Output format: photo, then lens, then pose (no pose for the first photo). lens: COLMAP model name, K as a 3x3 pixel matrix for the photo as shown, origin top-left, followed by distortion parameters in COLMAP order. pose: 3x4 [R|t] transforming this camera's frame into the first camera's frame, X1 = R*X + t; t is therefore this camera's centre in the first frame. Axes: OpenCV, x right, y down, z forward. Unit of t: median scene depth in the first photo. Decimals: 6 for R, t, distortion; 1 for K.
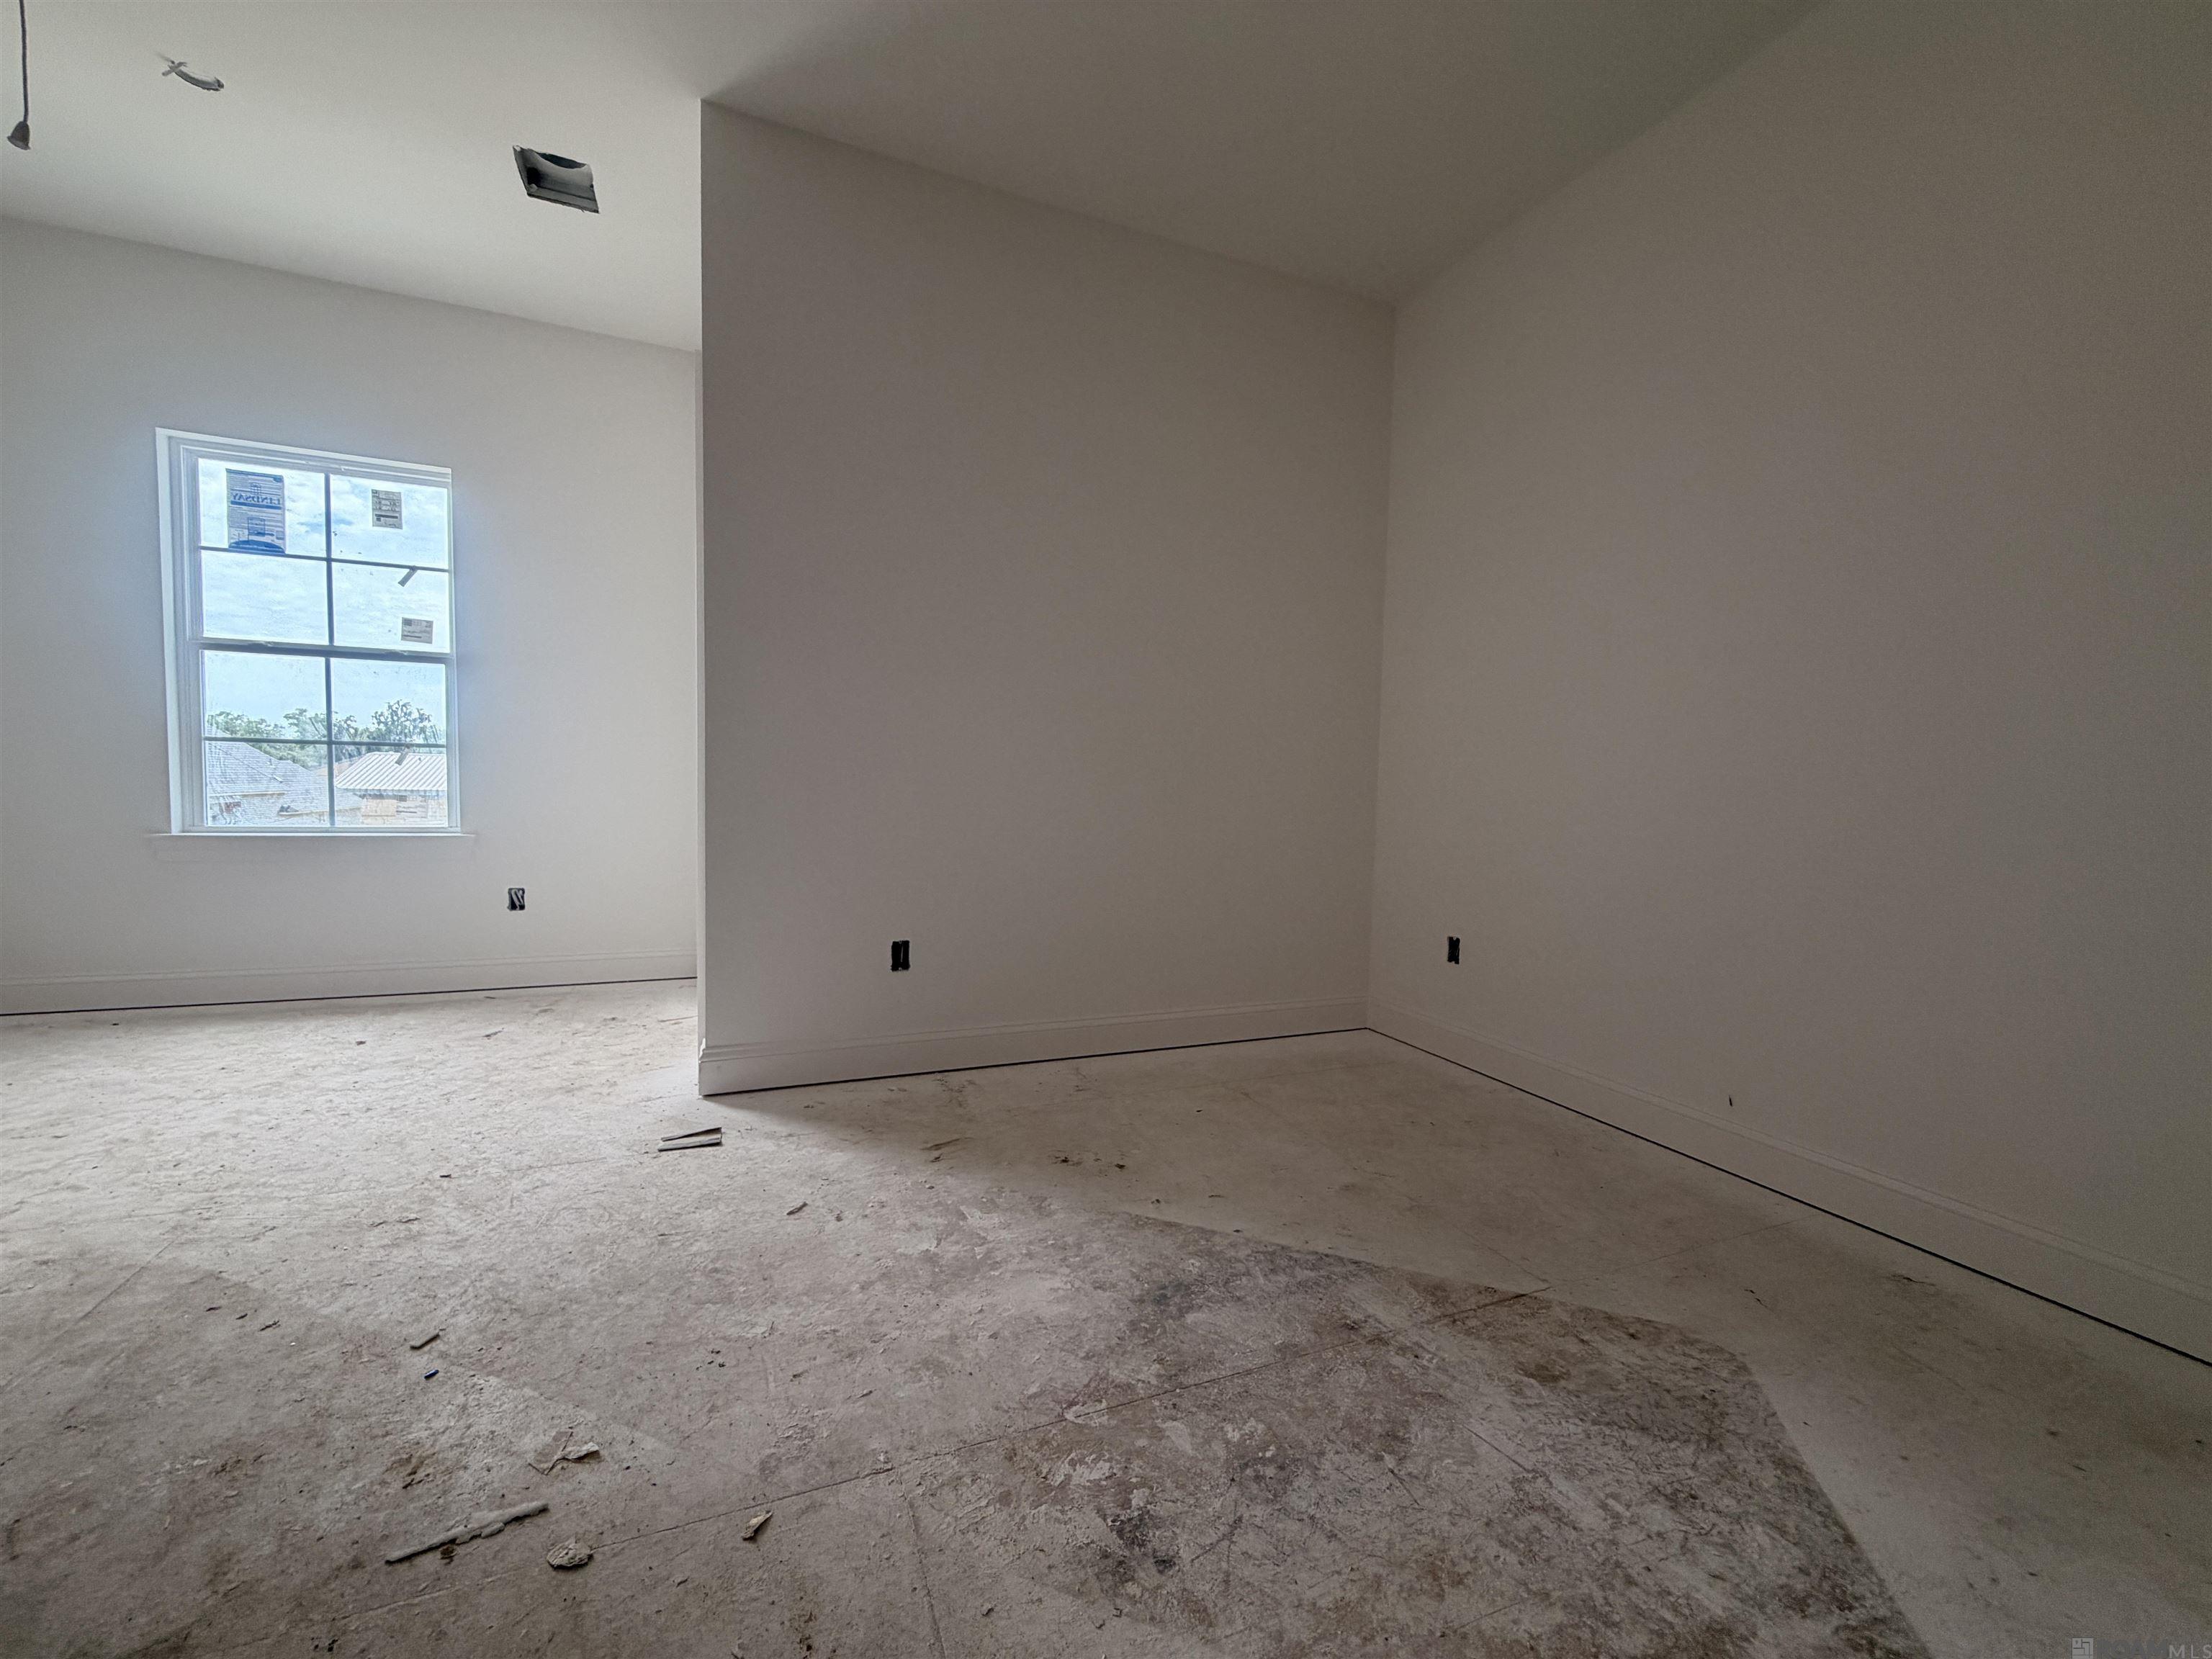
lens RADIAL K [[881.0, 0, 1099.5], [0, 881.0, 830.4], [0, 0, 1]] dist [-0.003225, 0.000946]
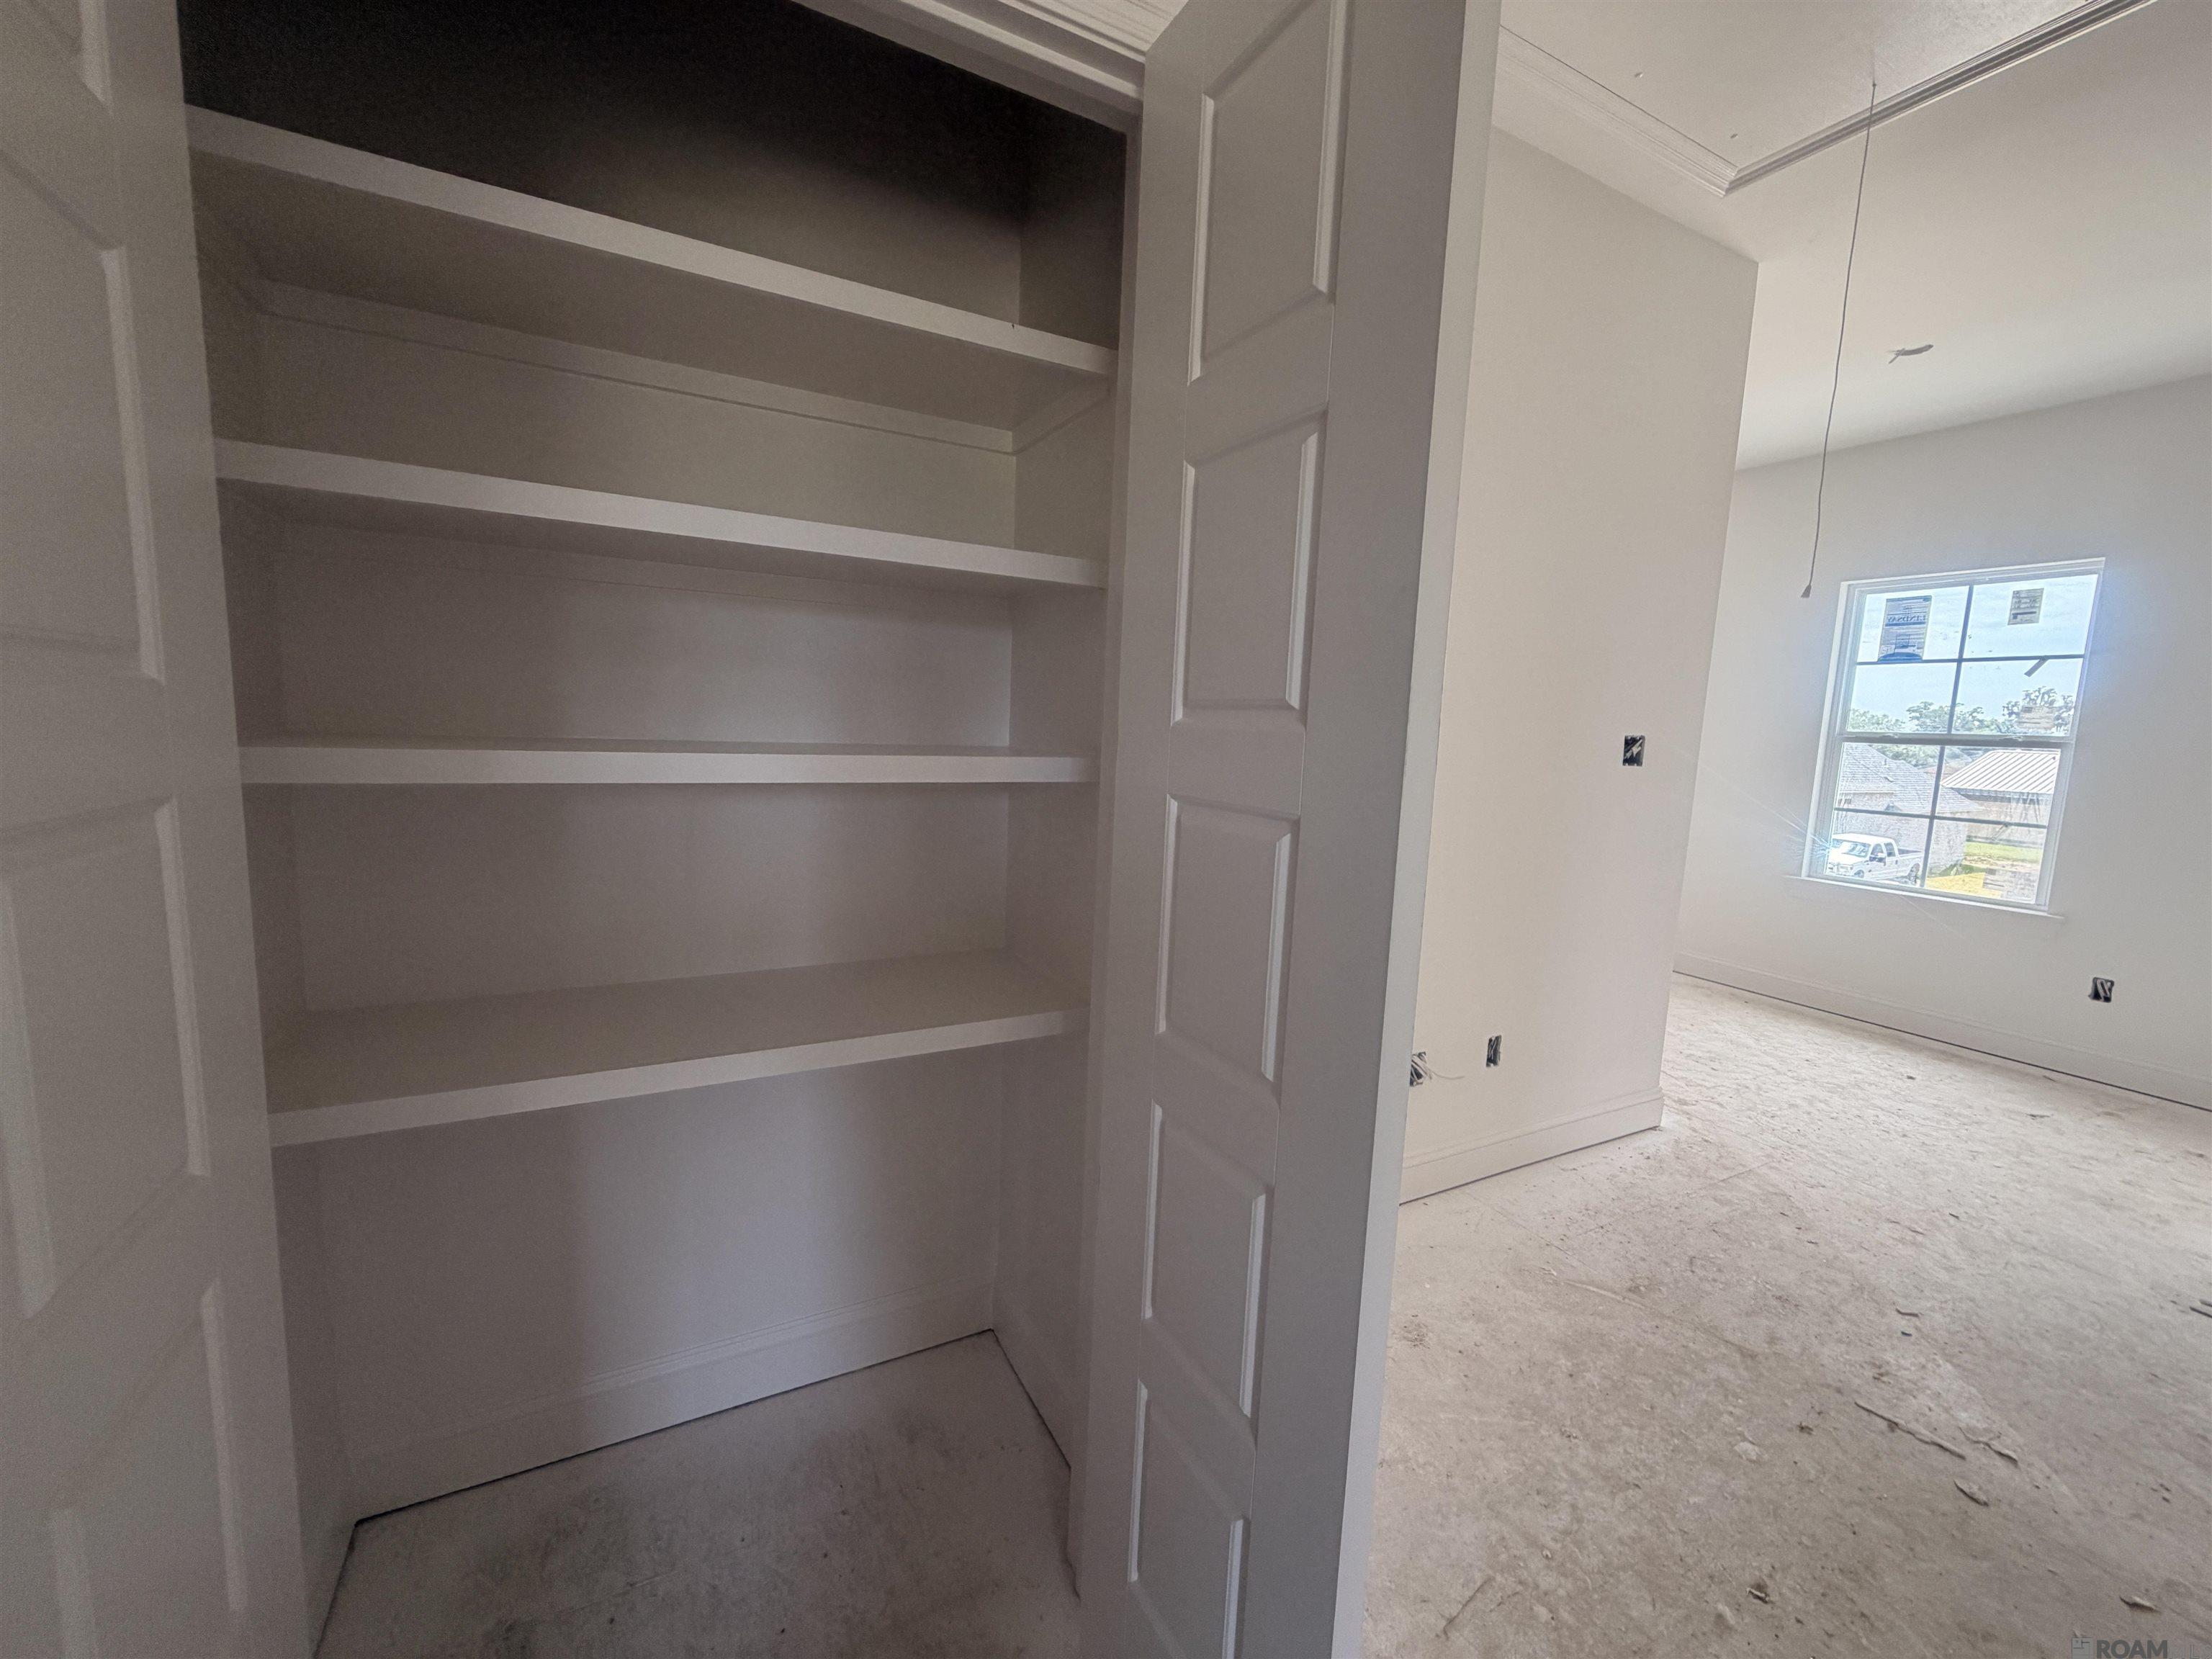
lens RADIAL K [[881.0, 0, 1102.5], [0, 881.0, 833.8], [0, 0, 1]] dist [-0.003225, 0.000946]
pose [[0.090367, 0.101819, -0.990690, 0.243911], [-0.092518, 0.991317, 0.093444, -0.110850], [0.991602, 0.083212, 0.099002, -0.273194]]
